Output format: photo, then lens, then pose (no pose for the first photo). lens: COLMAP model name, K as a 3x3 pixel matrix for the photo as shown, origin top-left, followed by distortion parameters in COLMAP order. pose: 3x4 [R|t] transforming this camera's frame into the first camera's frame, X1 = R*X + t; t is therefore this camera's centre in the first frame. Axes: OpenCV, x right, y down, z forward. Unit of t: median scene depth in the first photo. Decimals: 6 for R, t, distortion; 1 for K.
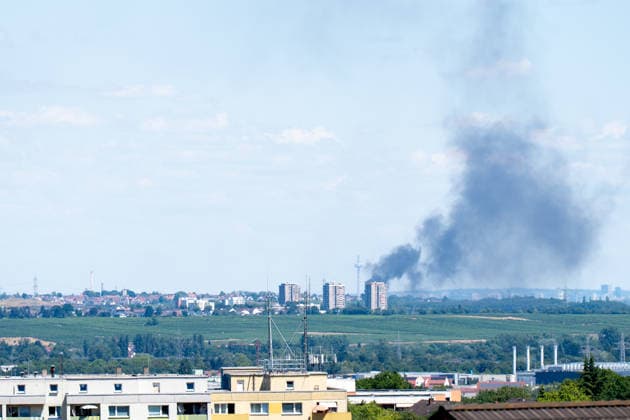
lens RADIAL K [[561.5, 0, 315.0], [0, 561.5, 210.0], [0, 0, 1]] dist [0.001909, -0.007328]
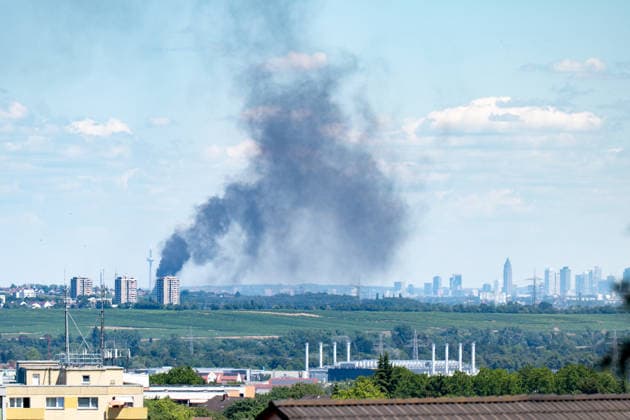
lens RADIAL K [[561.5, 0, 315.0], [0, 561.5, 210.0], [0, 0, 1]] dist [0.001909, -0.007328]
pose [[0.999883, 0.012338, 0.009065, 0.354538], [-0.012424, 0.999878, 0.009511, -0.001517], [-0.008947, -0.009622, 0.999914, 0.009281]]
